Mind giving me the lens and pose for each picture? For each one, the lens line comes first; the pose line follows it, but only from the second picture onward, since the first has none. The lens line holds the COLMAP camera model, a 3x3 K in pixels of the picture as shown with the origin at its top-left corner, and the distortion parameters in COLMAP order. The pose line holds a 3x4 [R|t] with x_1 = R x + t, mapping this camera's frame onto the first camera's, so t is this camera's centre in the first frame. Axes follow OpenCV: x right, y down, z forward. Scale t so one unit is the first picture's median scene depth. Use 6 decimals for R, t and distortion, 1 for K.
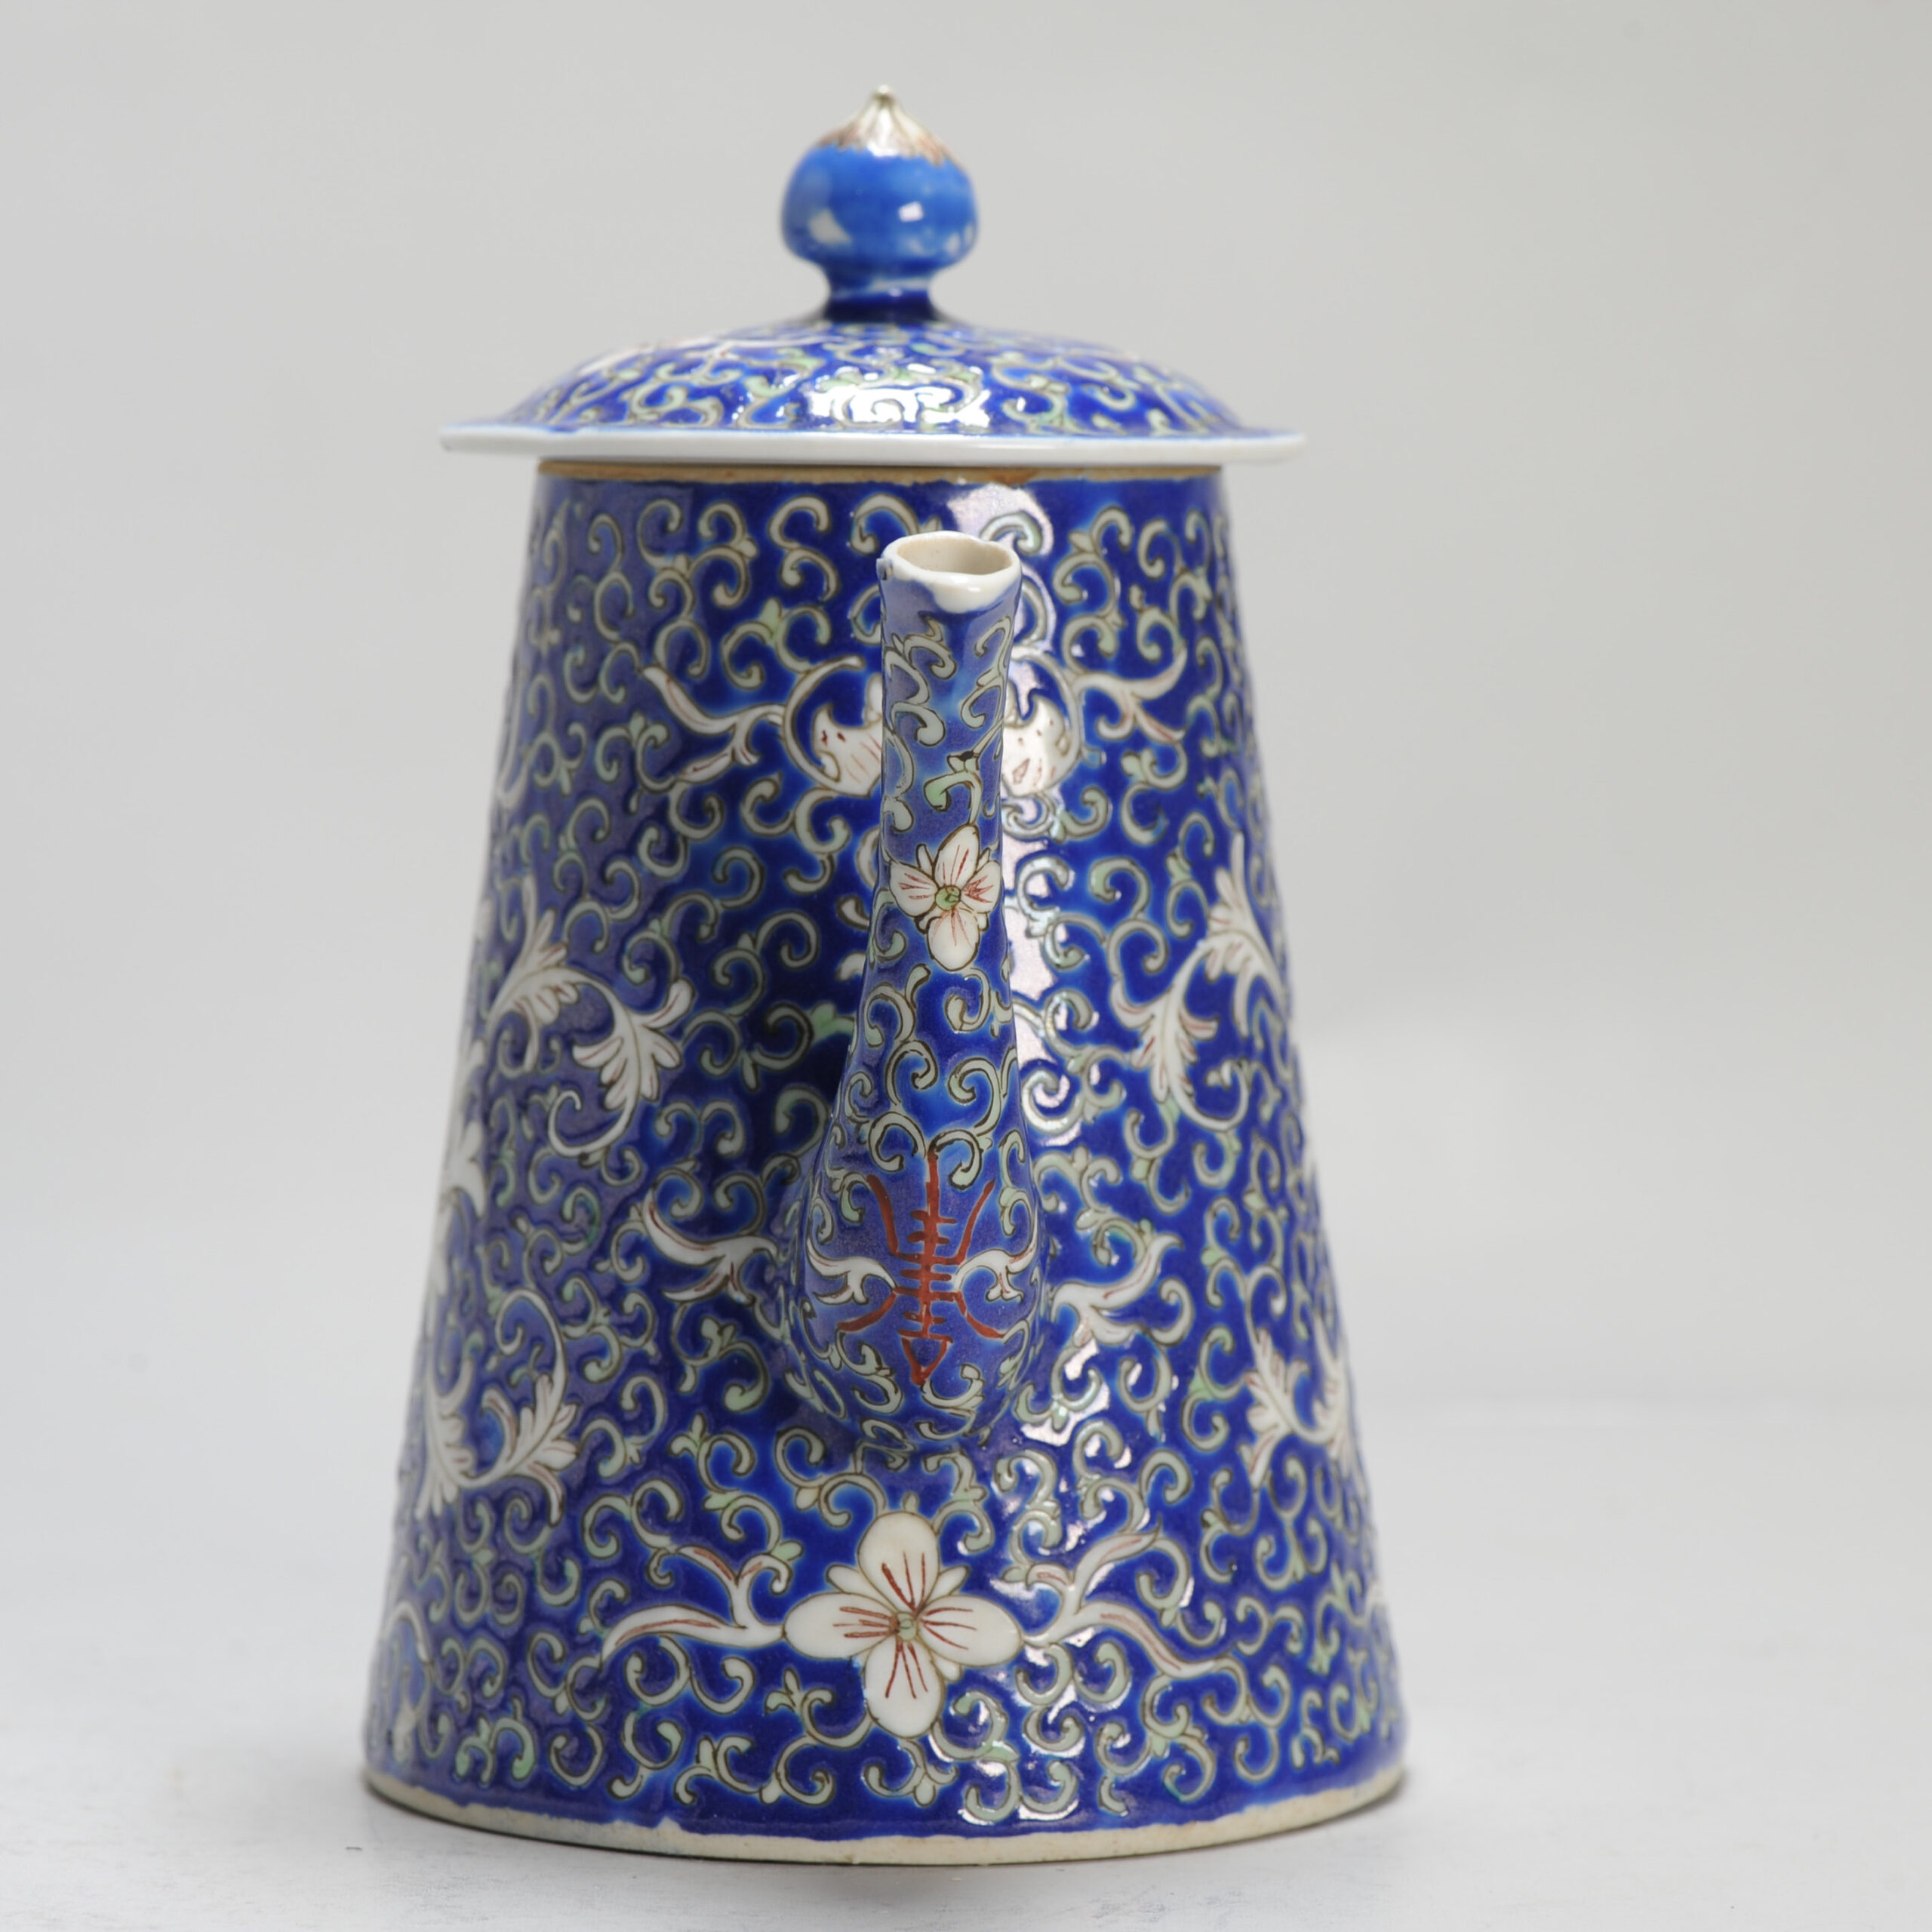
lens RADIAL K [[9732.6, 0, 966.0], [0, 9732.6, 966.0], [0, 0, 1]] dist [-0.368291, -1.310616]
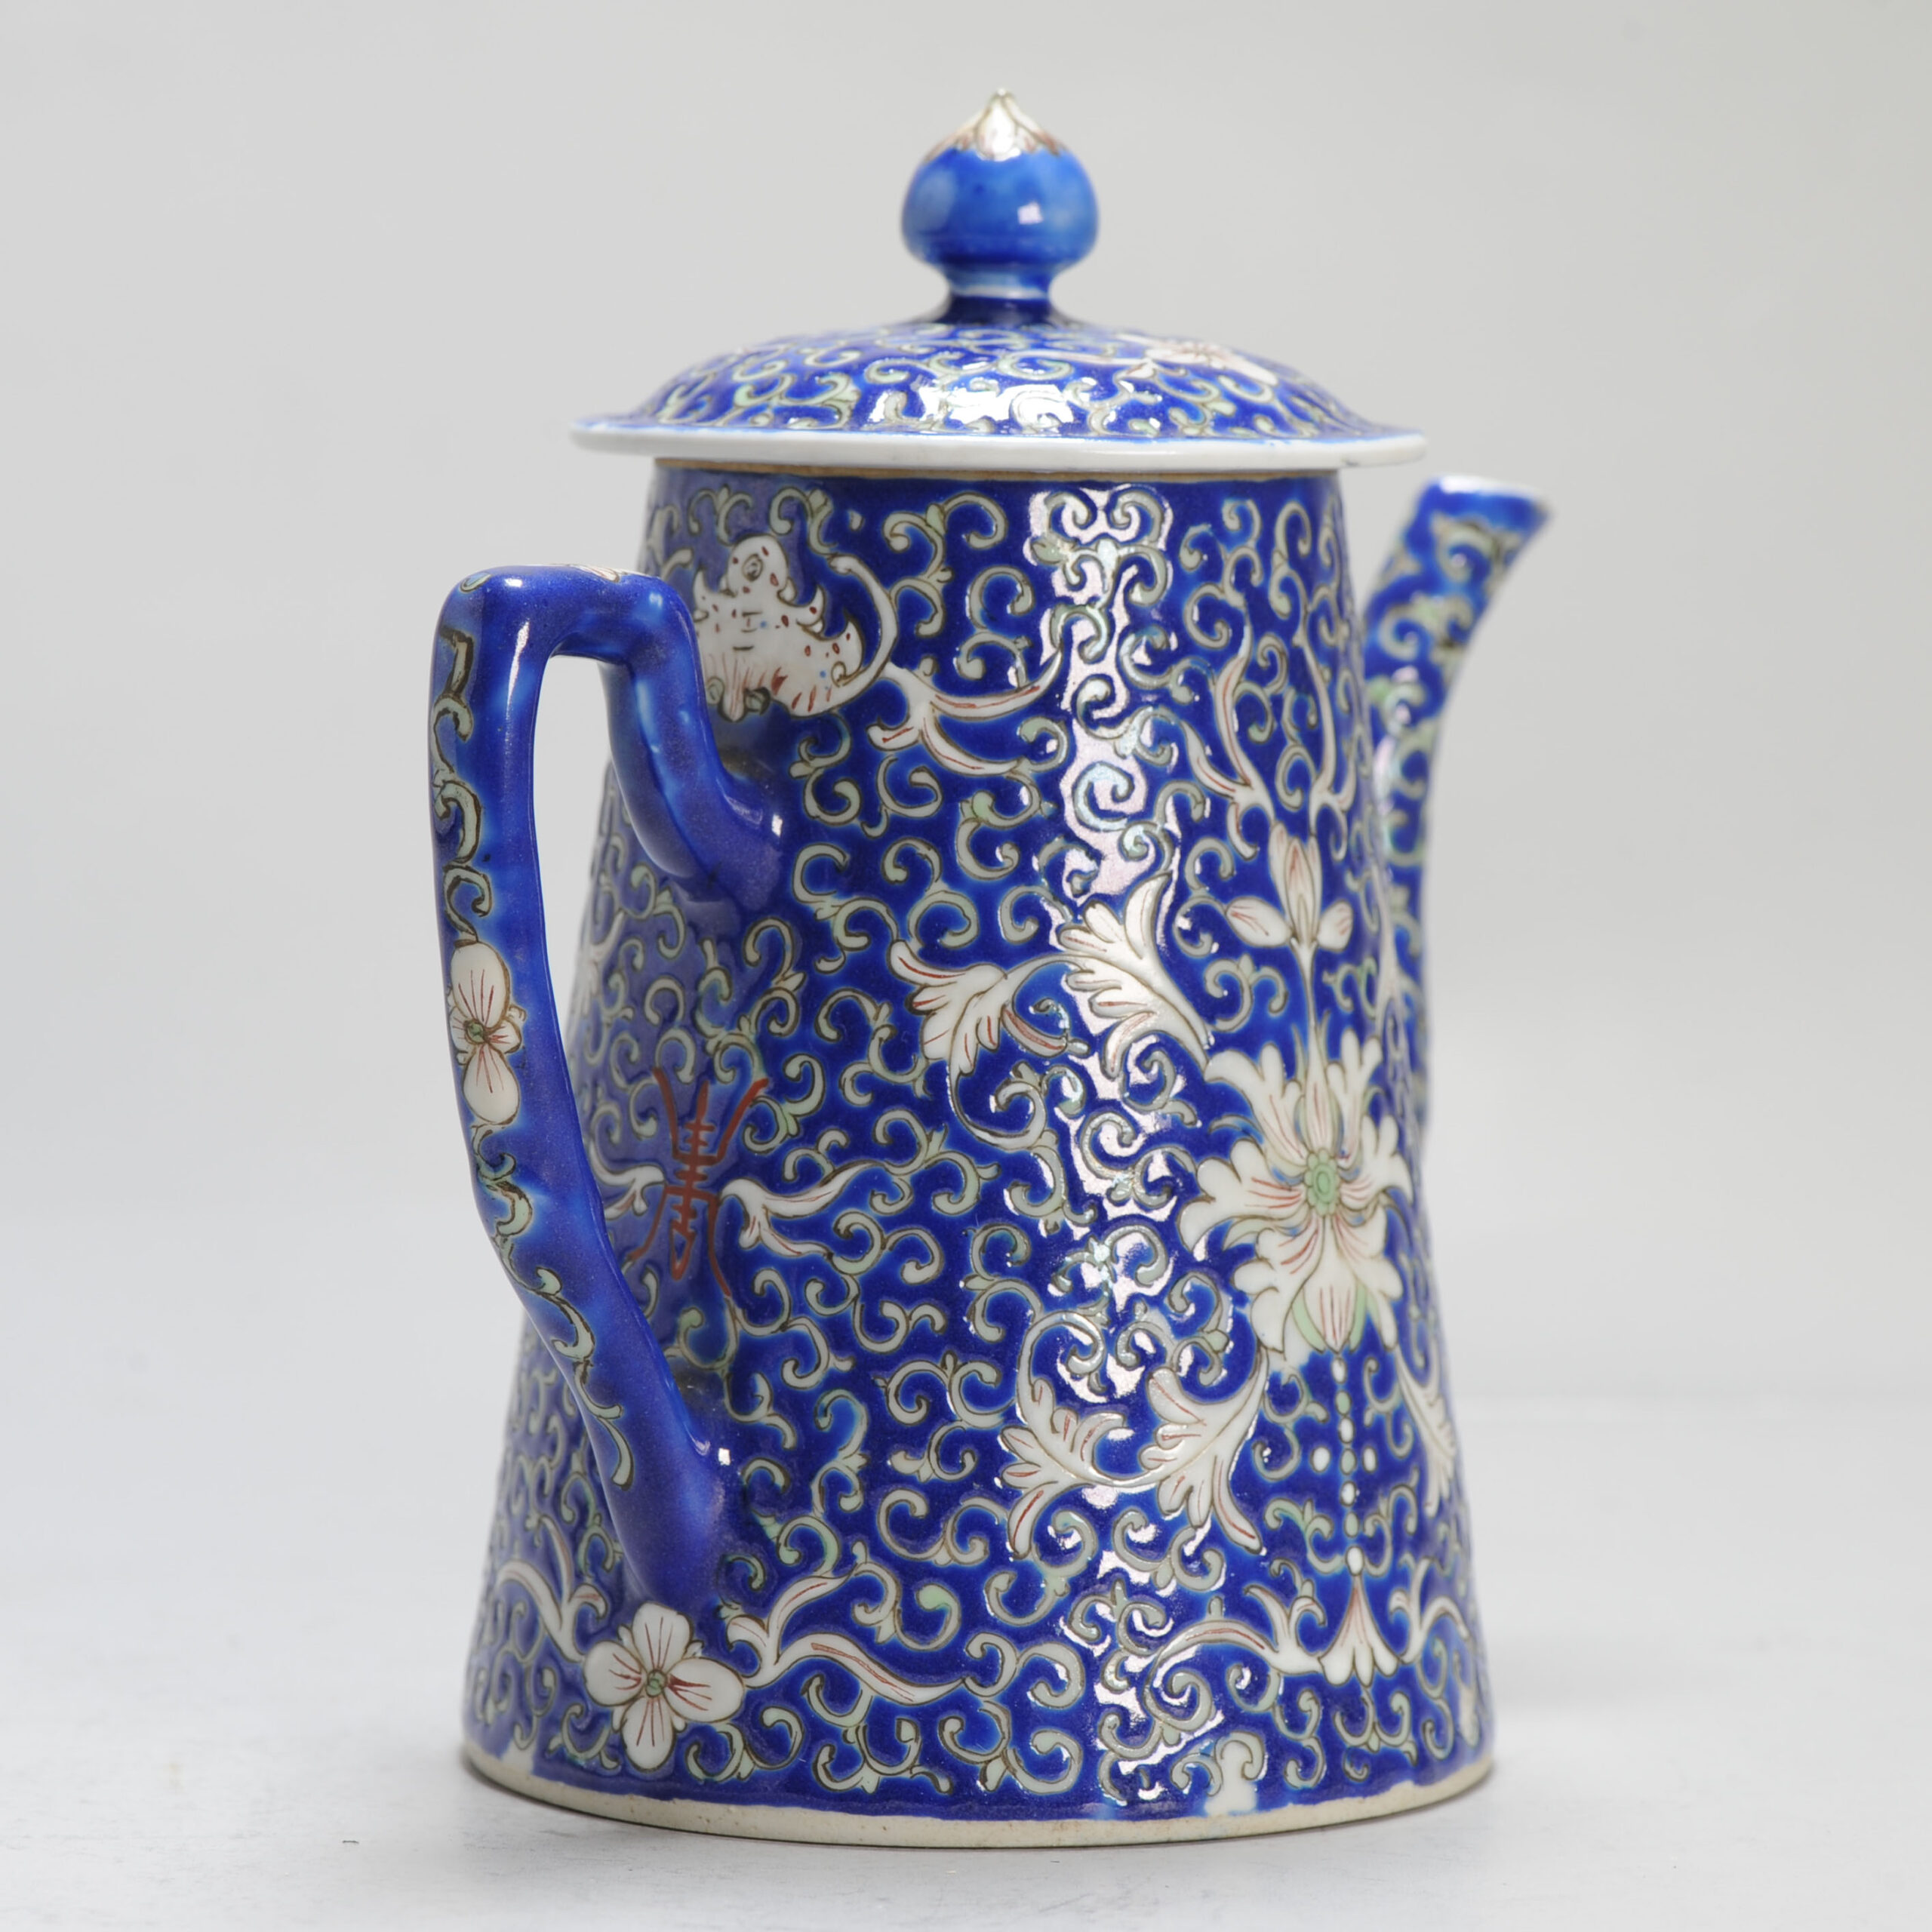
lens RADIAL K [[9732.6, 0, 966.0], [0, 9732.6, 966.0], [0, 0, 1]] dist [-0.368291, -1.310616]
pose [[-0.718141, -0.070266, 0.692341, -0.731534], [0.050196, 0.987068, 0.152244, -0.158494], [-0.694085, 0.144085, -0.705326, 1.776964]]
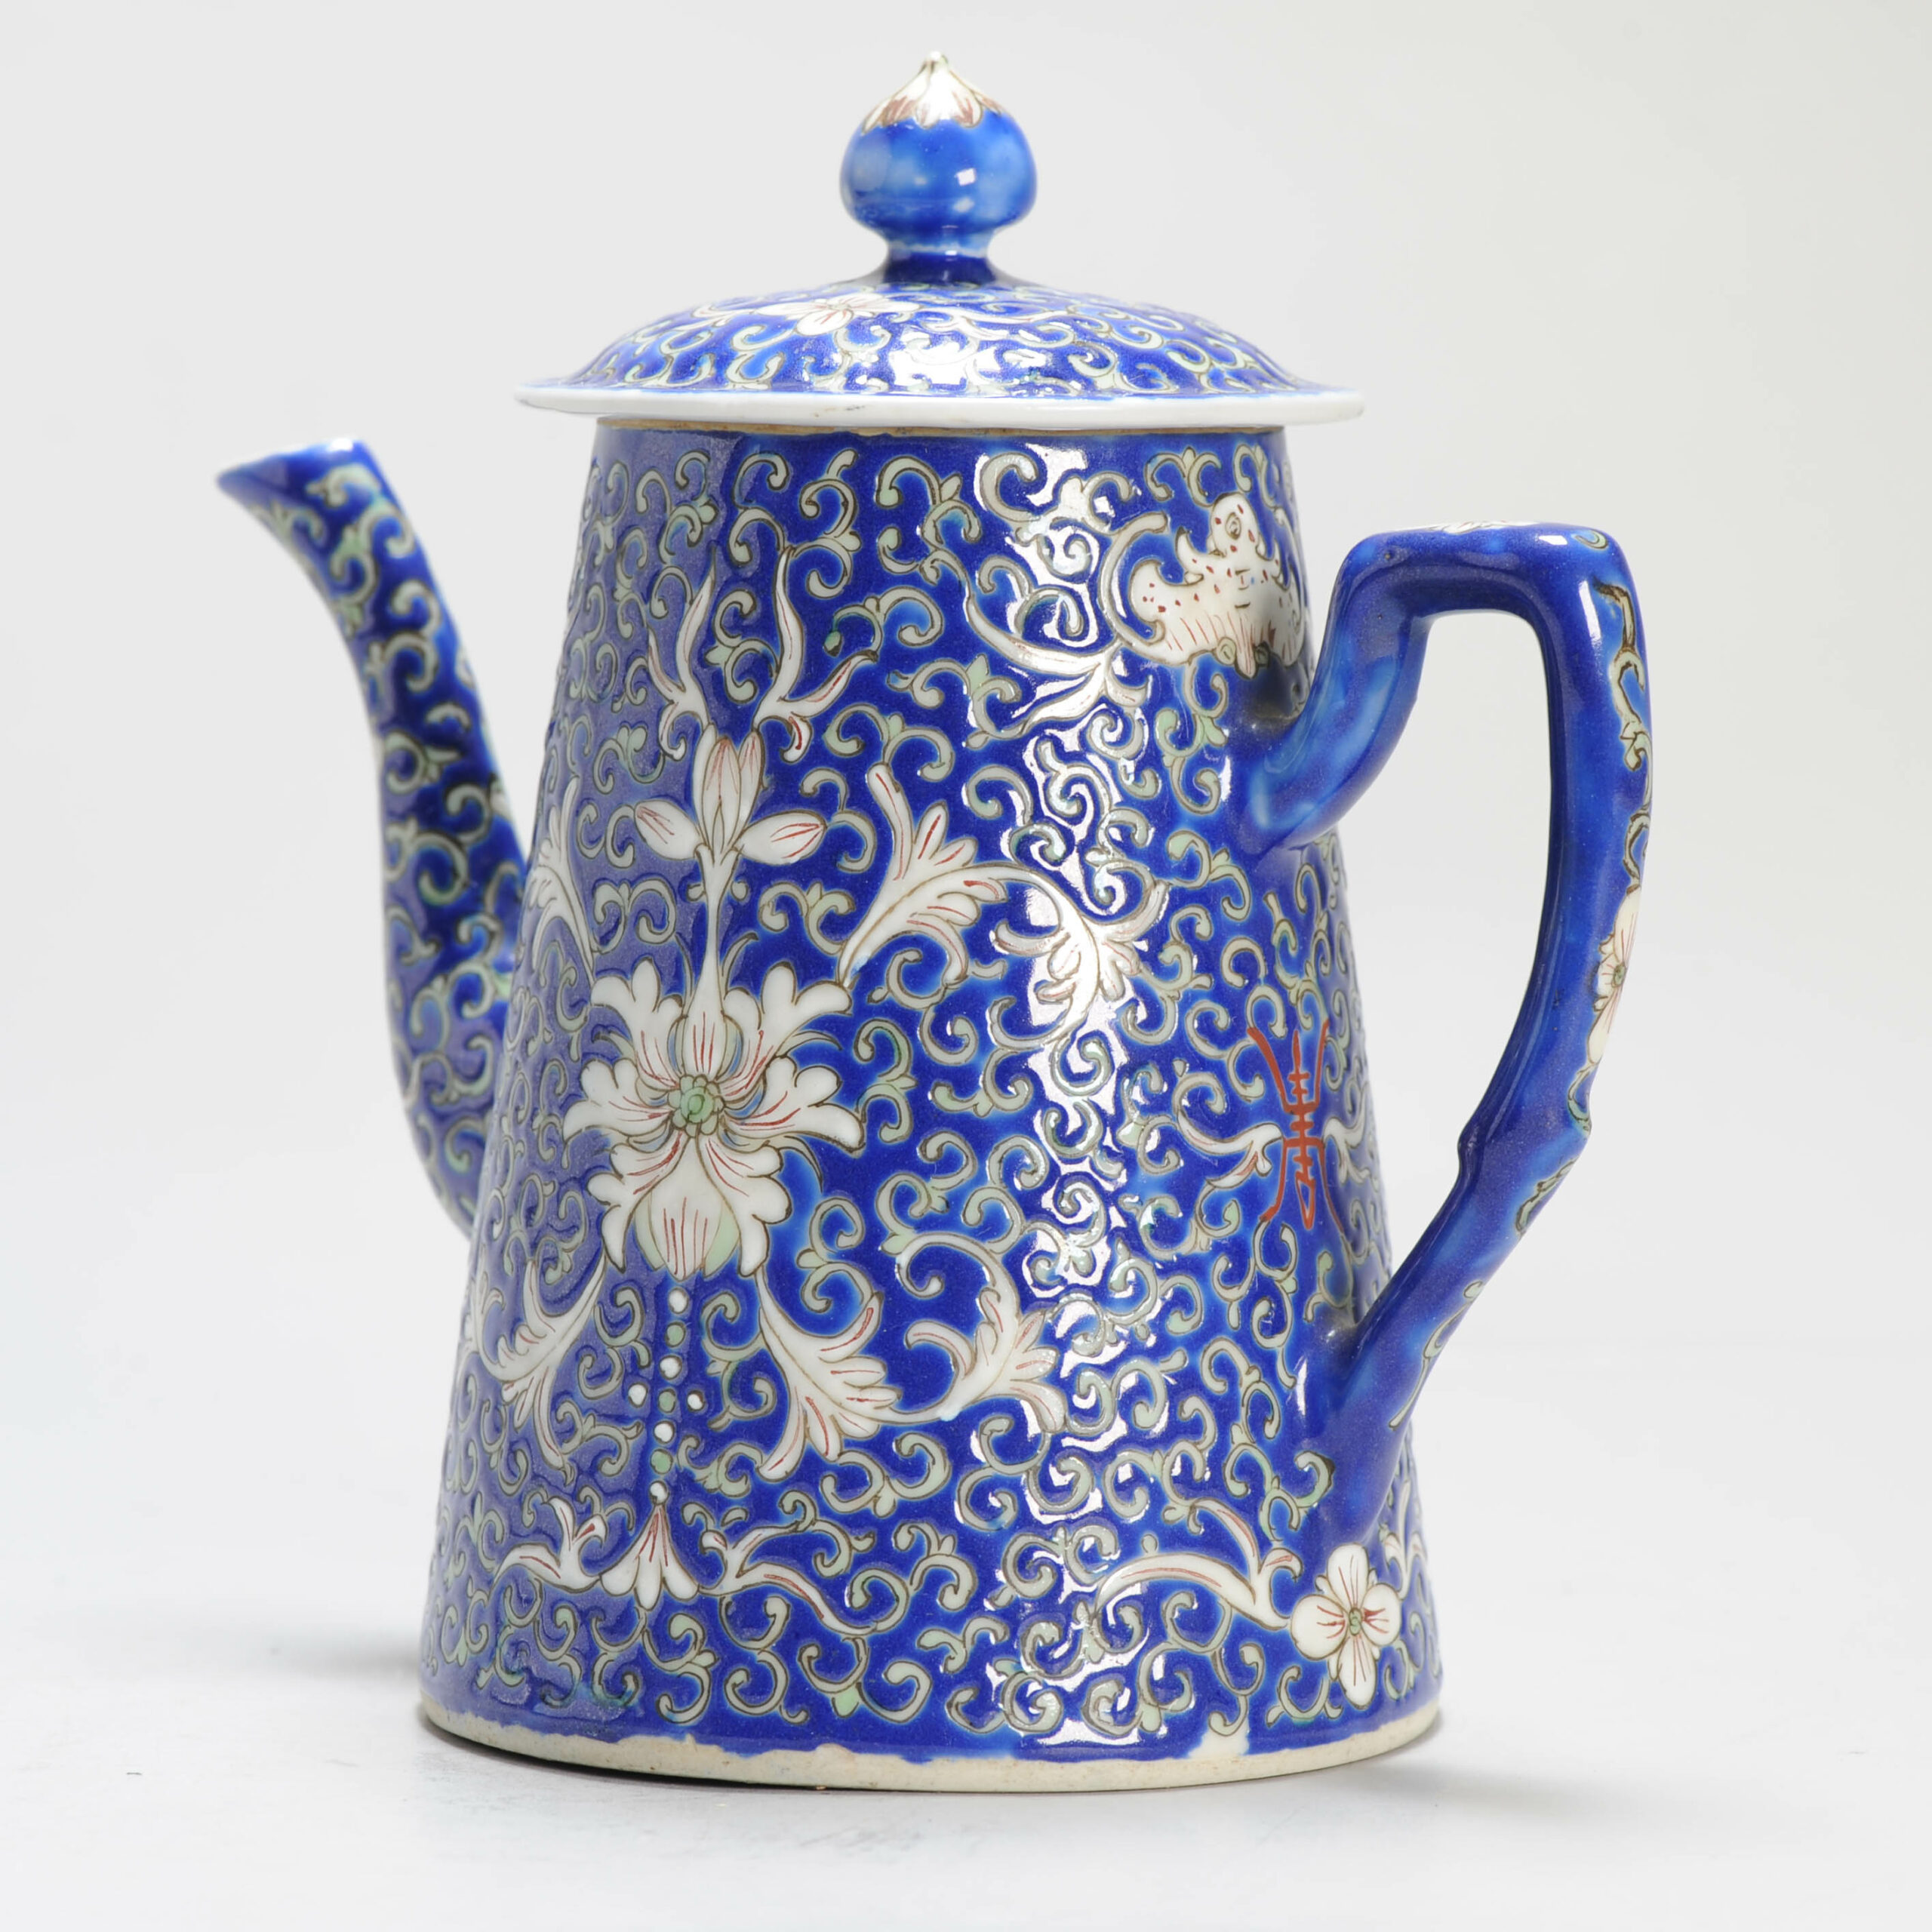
lens RADIAL K [[9732.6, 0, 966.0], [0, 9732.6, 966.0], [0, 0, 1]] dist [-0.368291, -1.310616]
pose [[-0.642122, 0.060370, -0.764222, 0.794655], [-0.074652, 0.987232, 0.140711, -0.142903], [0.762959, 0.147404, -0.629417, 1.703546]]
